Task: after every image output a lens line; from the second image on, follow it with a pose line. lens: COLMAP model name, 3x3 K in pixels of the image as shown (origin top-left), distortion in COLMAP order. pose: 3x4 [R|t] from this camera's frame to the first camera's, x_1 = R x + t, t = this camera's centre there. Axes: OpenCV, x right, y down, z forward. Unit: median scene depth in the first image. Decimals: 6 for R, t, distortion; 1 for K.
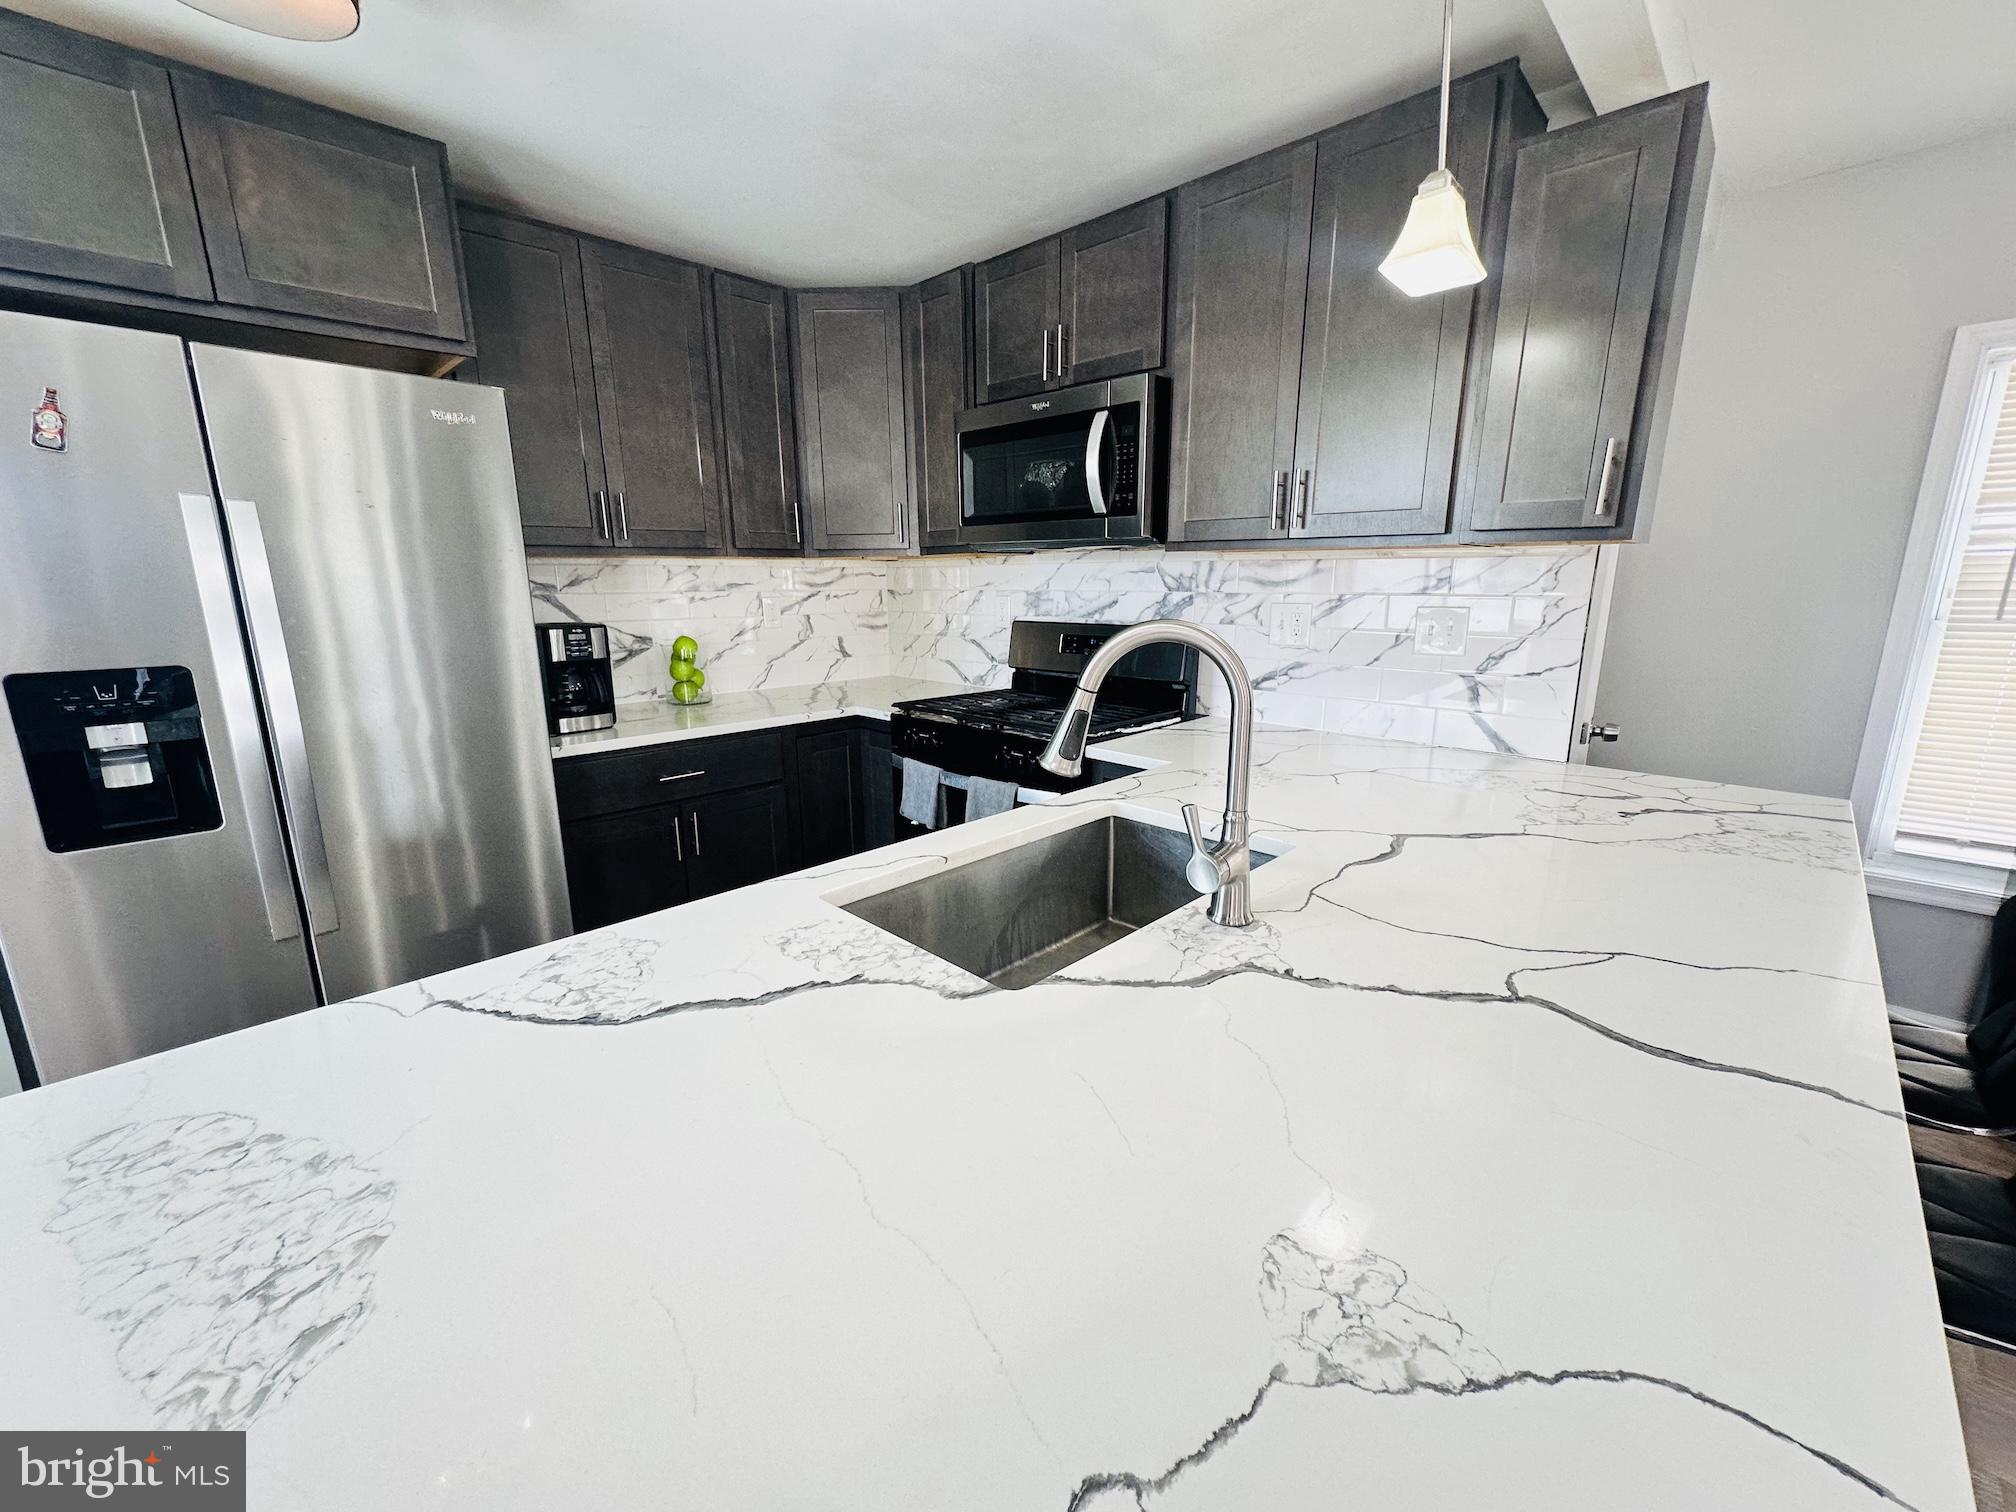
lens RADIAL K [[804.1, 0, 1009.2], [0, 804.1, 756.7], [0, 0, 1]] dist [-0.003359, 0.001306]
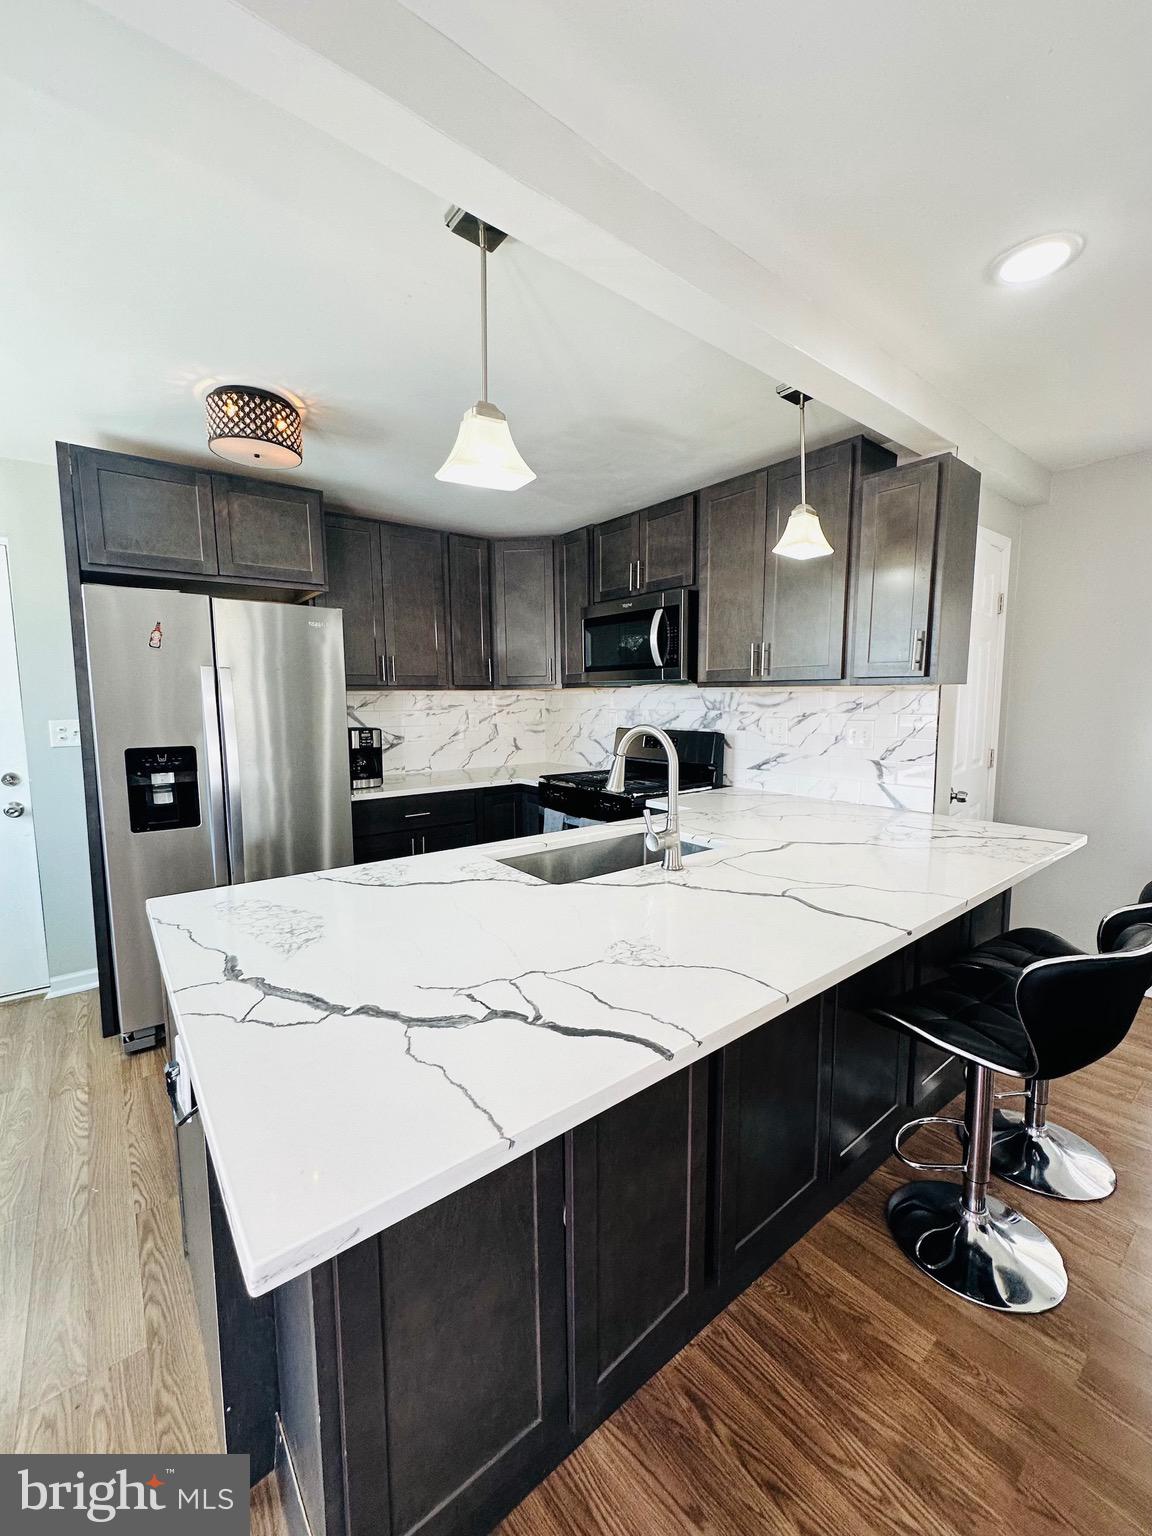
lens RADIAL K [[612.7, 0, 577.1], [0, 612.7, 767.0], [0, 0, 1]] dist [-0.003359, 0.001306]
pose [[0.991836, 0.012837, -0.126870, 0.119496], [-0.026290, 0.994131, -0.104940, 0.059772], [0.124778, 0.107418, 0.986353, -0.321274]]
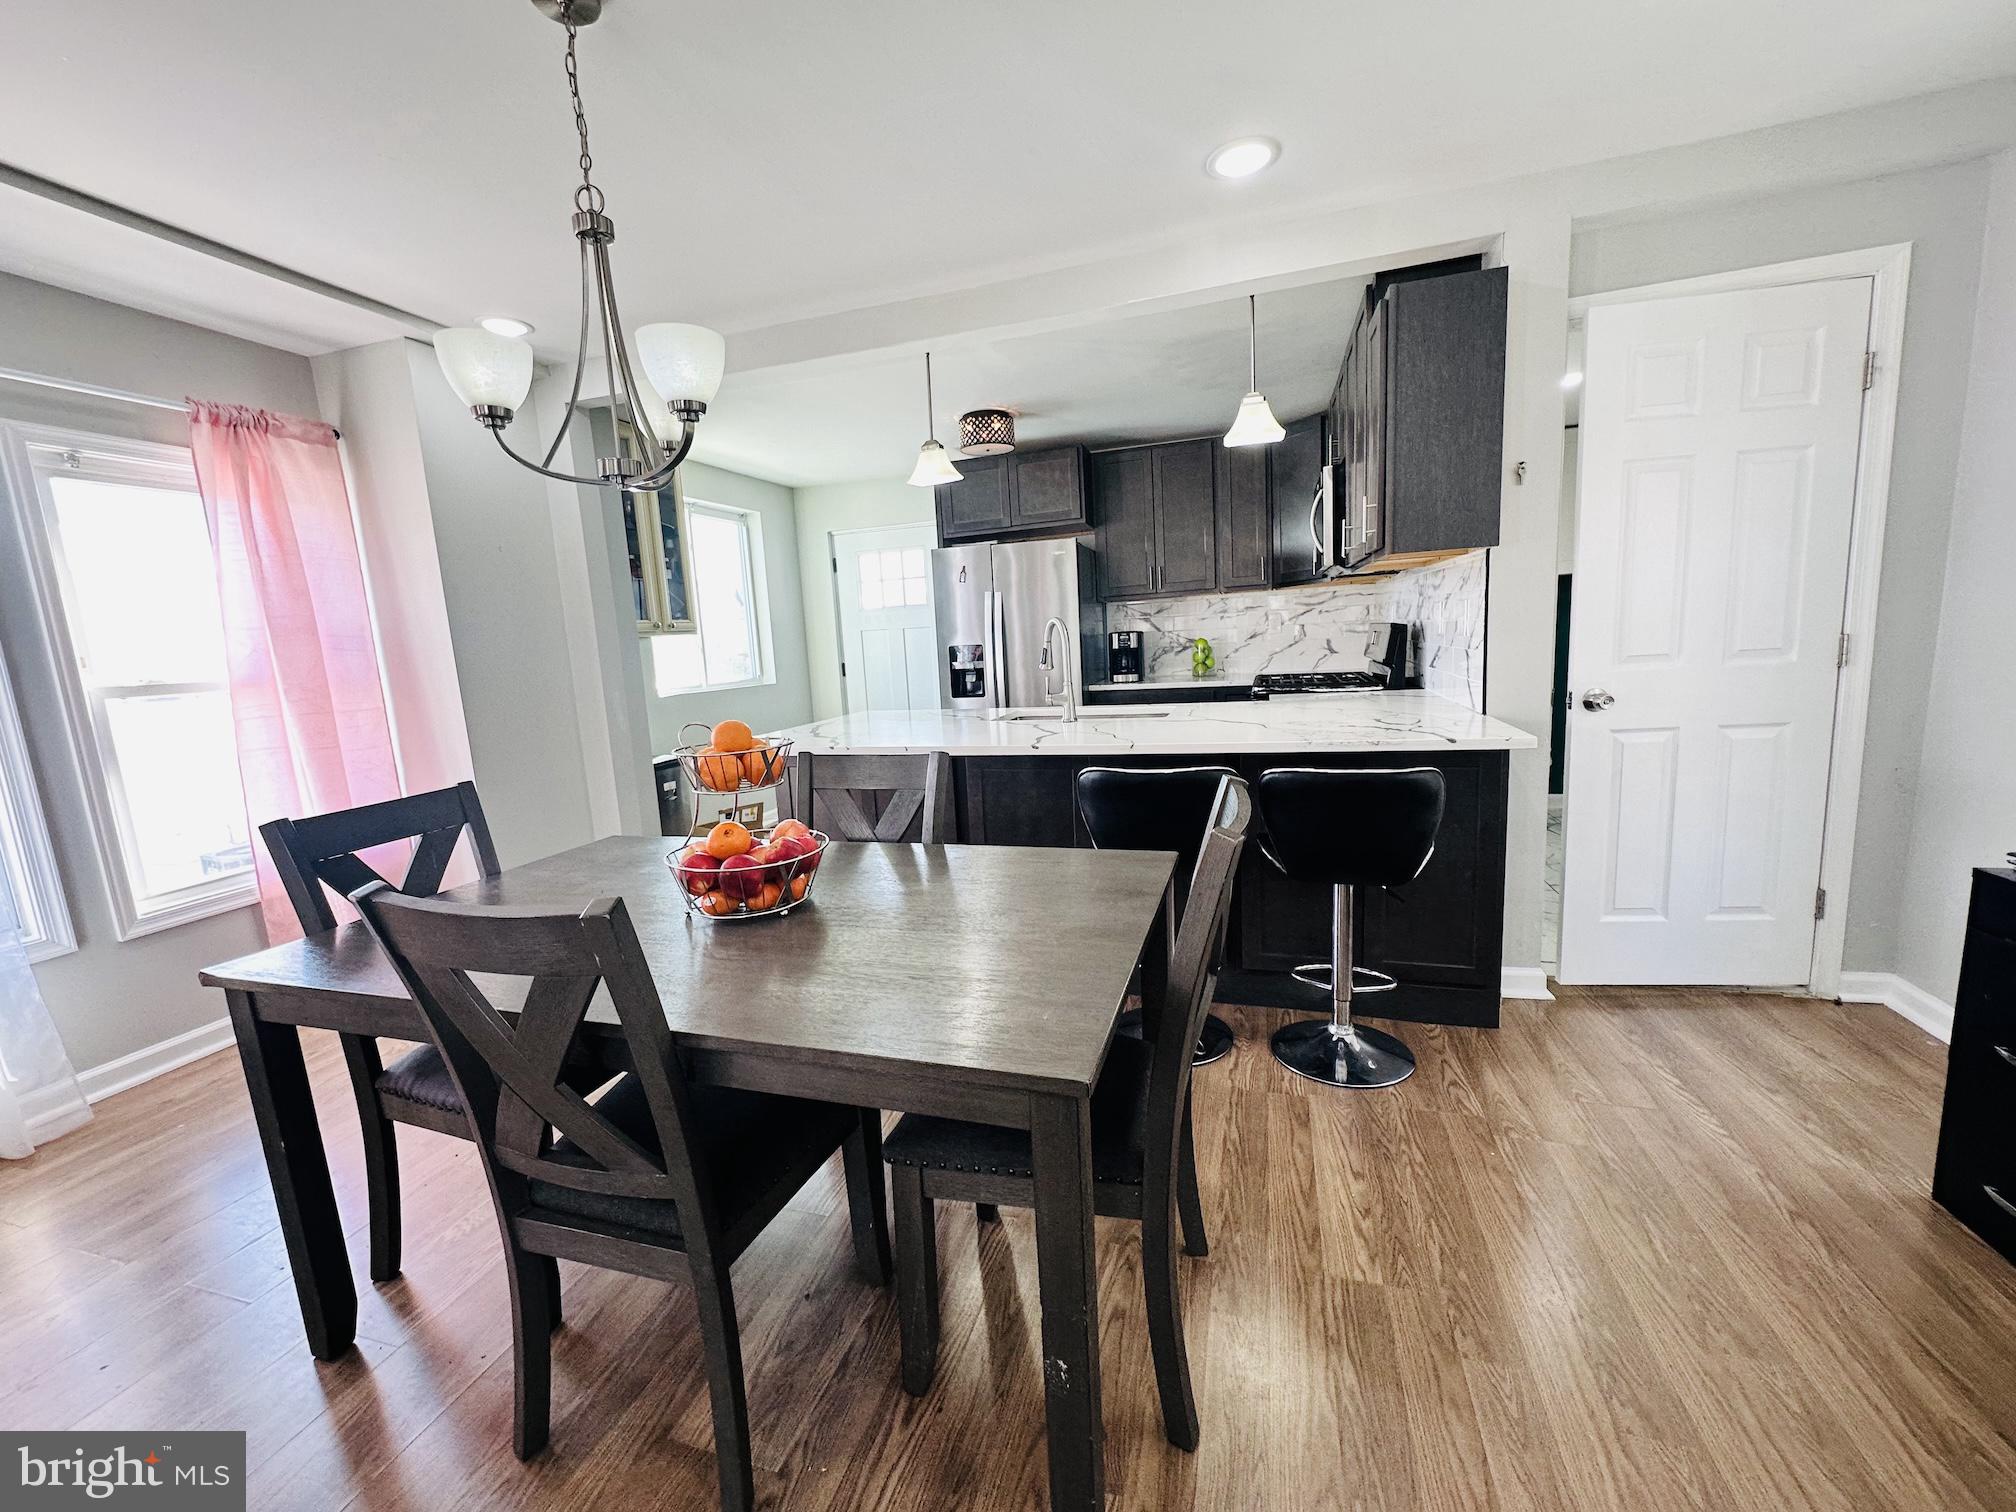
lens RADIAL K [[804.1, 0, 1008.5], [0, 804.1, 762.6], [0, 0, 1]] dist [-0.003359, 0.001306]
pose [[0.452297, 0.116686, -0.884201, 1.420489], [-0.140094, 0.988392, 0.058773, 0.112448], [0.880796, 0.097289, 0.463394, -0.264768]]
